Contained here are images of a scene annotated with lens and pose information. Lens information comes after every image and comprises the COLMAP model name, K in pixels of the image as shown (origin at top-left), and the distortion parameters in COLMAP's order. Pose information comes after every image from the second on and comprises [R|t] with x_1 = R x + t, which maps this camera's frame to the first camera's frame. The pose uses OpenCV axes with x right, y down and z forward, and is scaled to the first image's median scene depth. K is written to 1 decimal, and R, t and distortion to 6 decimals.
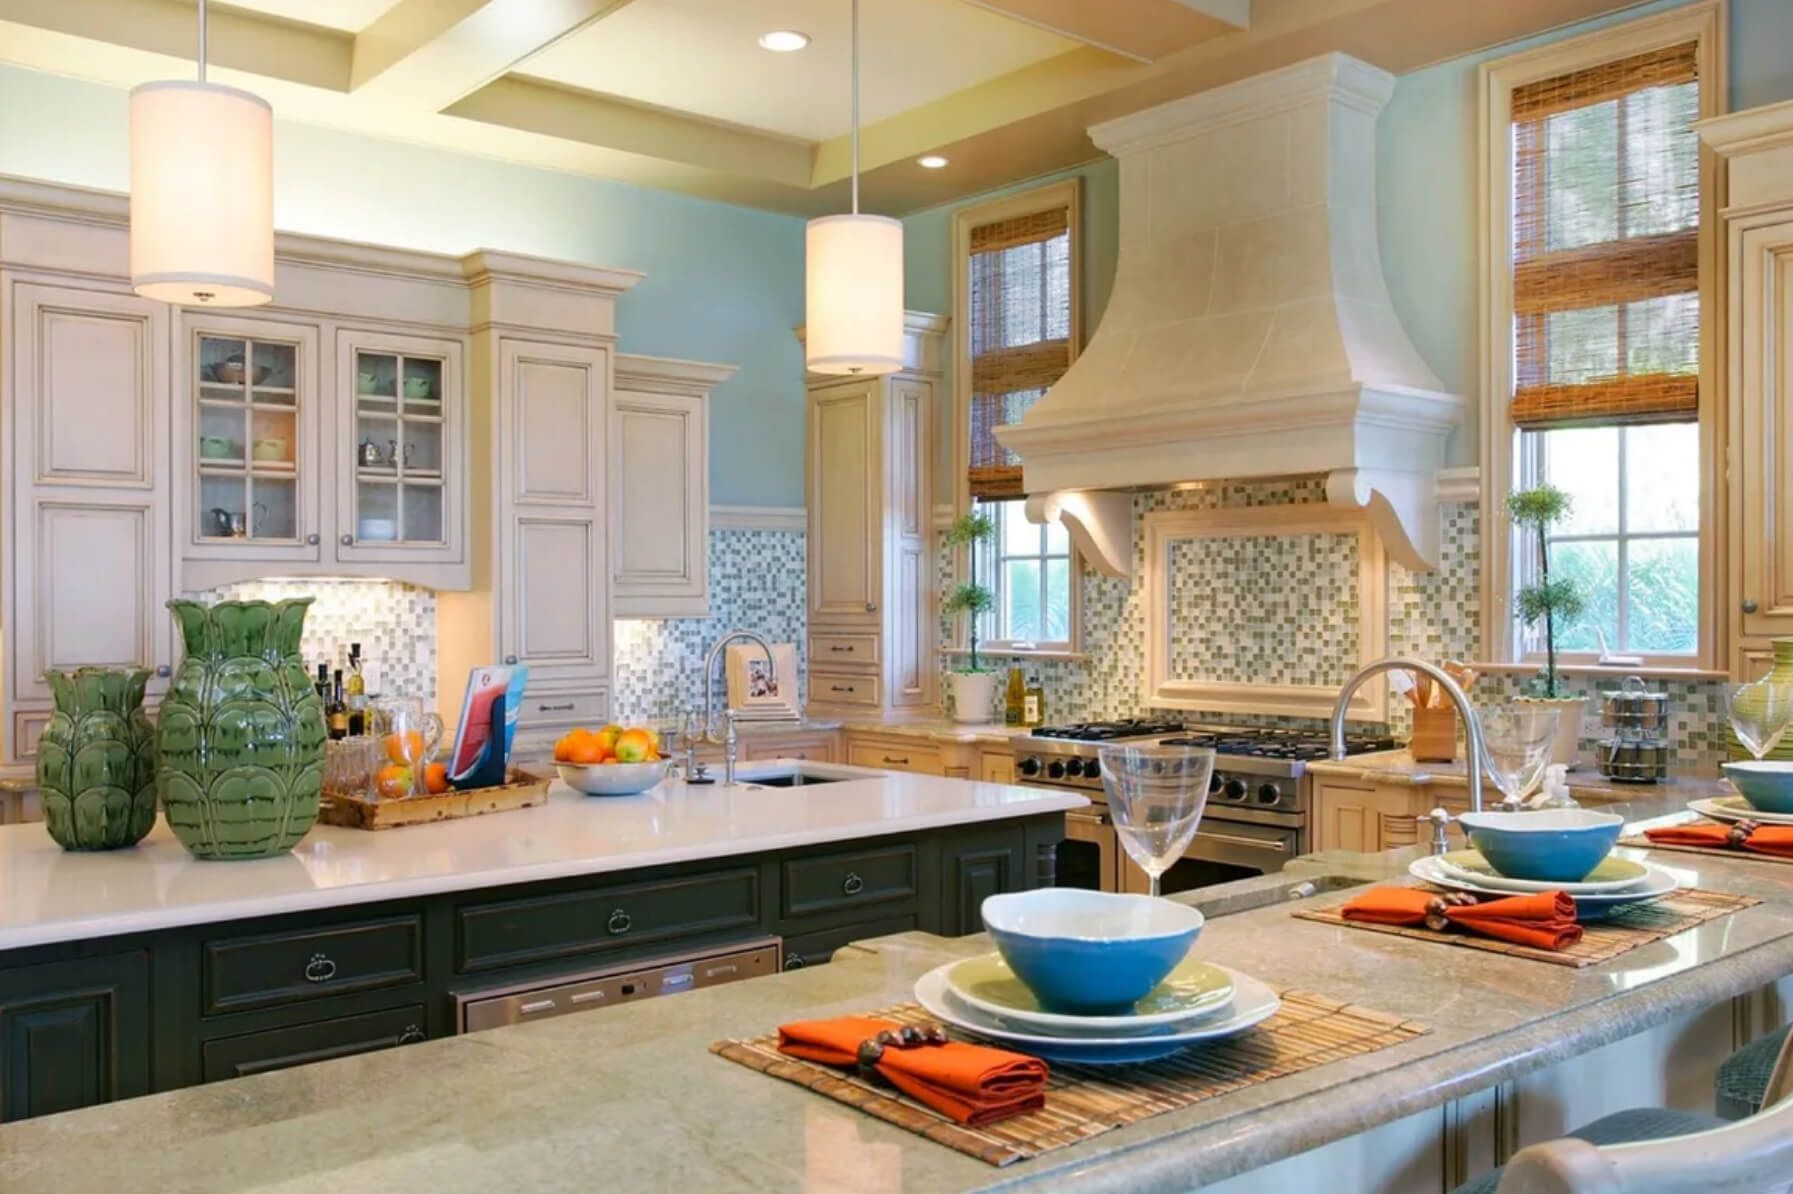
lens RADIAL K [[1534.2, 0, 846.8], [0, 1534.2, 599.7], [0, 0, 1]] dist [-0.013479, -0.008816]
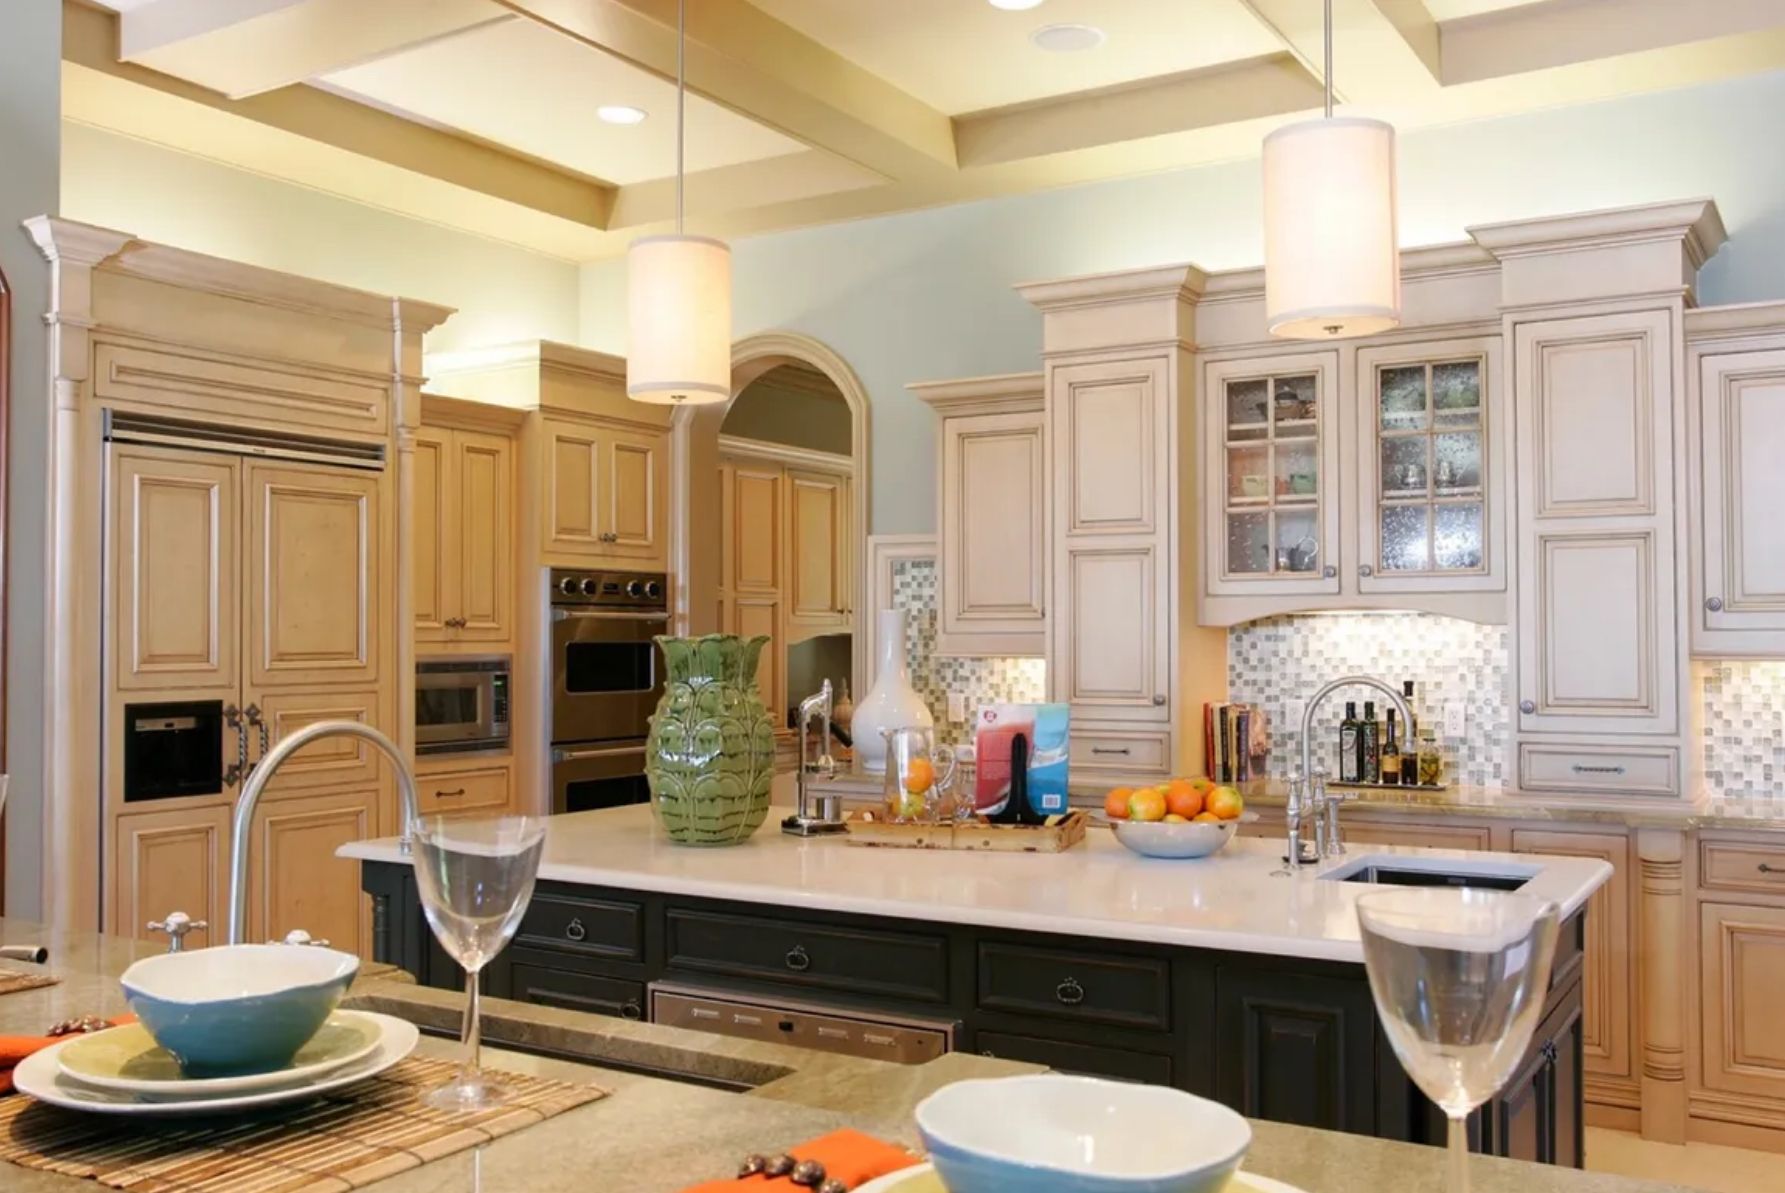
lens RADIAL K [[1527.4, 0, 843.0], [0, 1527.4, 599.2], [0, 0, 1]] dist [-0.013479, -0.008816]
pose [[0.328528, -0.018142, -0.944320, 0.441011], [0.001036, 0.999822, -0.018848, -0.003833], [0.944494, 0.005214, 0.328488, 0.379042]]
